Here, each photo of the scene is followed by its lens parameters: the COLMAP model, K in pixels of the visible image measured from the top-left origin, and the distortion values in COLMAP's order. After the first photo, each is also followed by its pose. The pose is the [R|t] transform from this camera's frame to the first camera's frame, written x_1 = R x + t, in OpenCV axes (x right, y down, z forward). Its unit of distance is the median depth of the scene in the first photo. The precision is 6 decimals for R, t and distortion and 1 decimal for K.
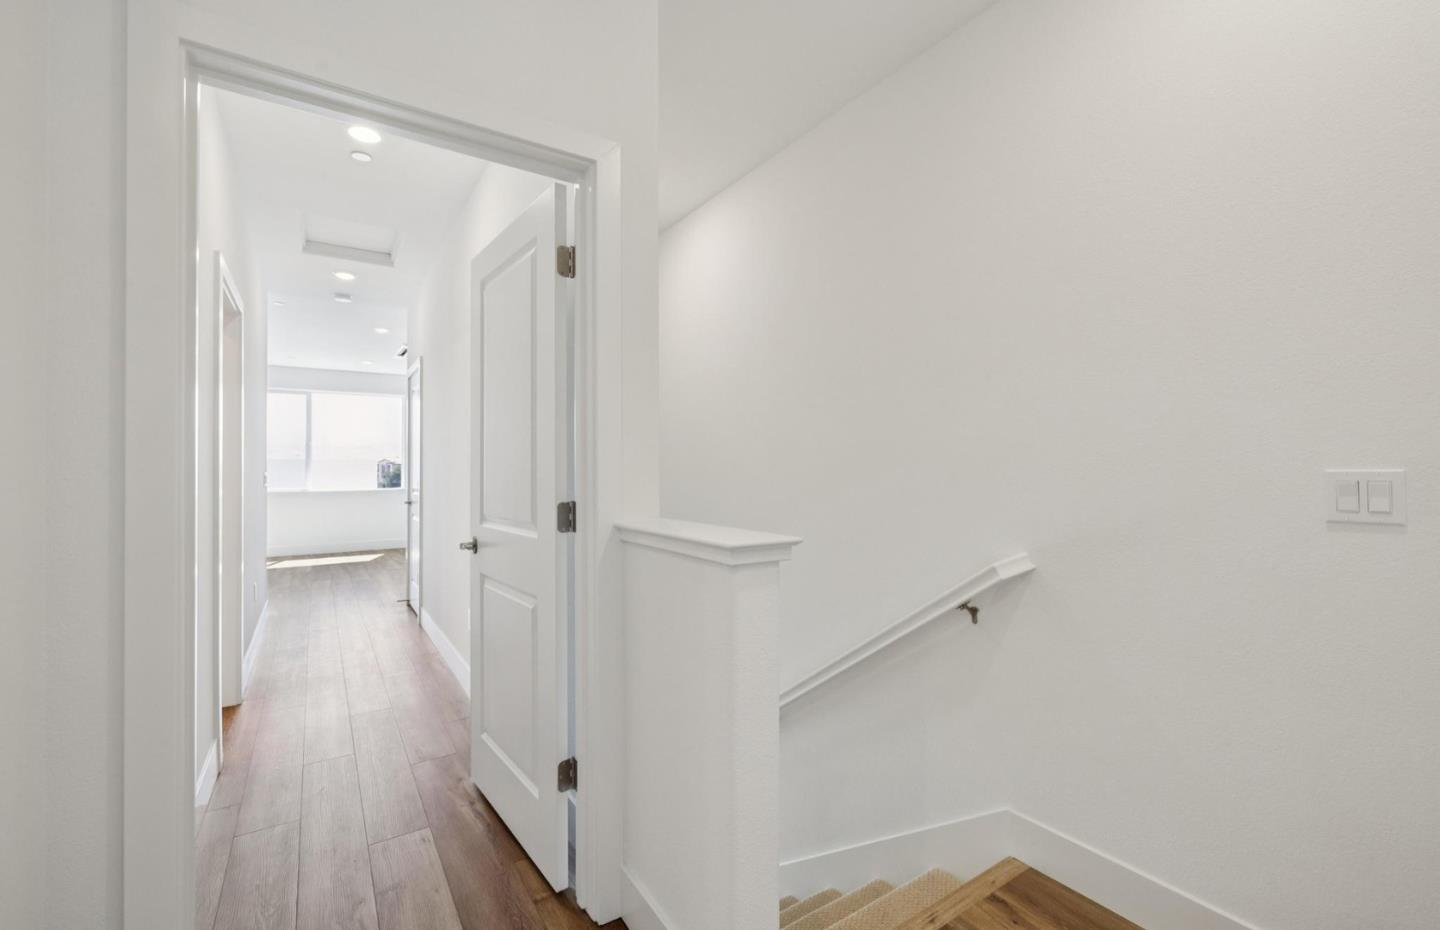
lens RADIAL K [[613.8, 0, 717.2], [0, 613.8, 468.8], [0, 0, 1]] dist [0.001126, -0.001293]
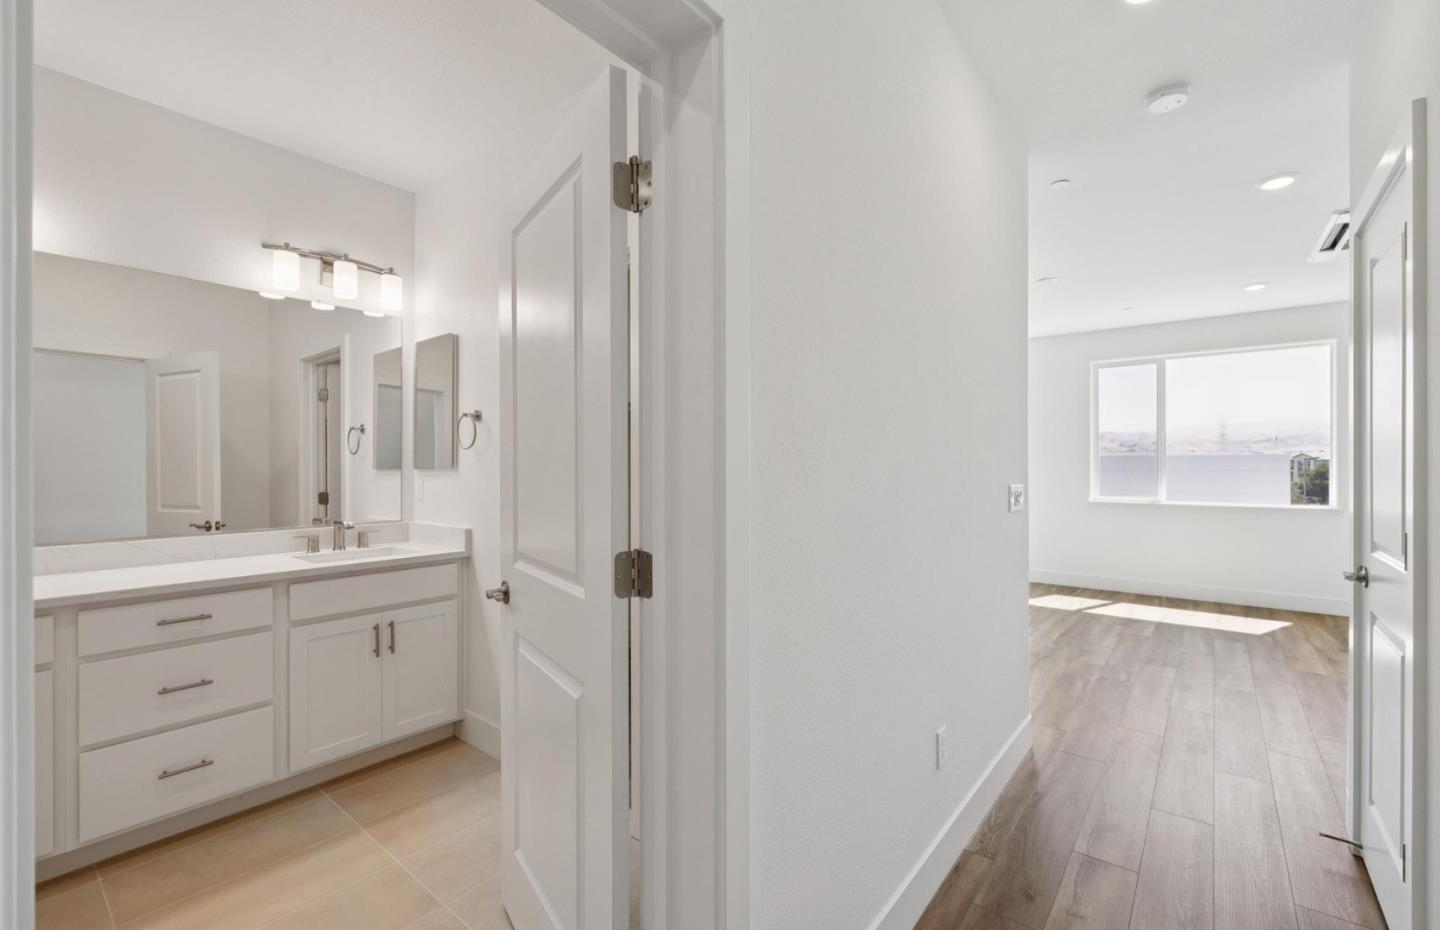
lens RADIAL K [[613.8, 0, 711.0], [0, 613.8, 462.4], [0, 0, 1]] dist [0.001126, -0.001293]
pose [[0.302414, -0.000626, -0.953176, -0.168839], [-0.002939, 0.999994, -0.001589, -0.007264], [0.953172, 0.003282, 0.302410, 0.325282]]
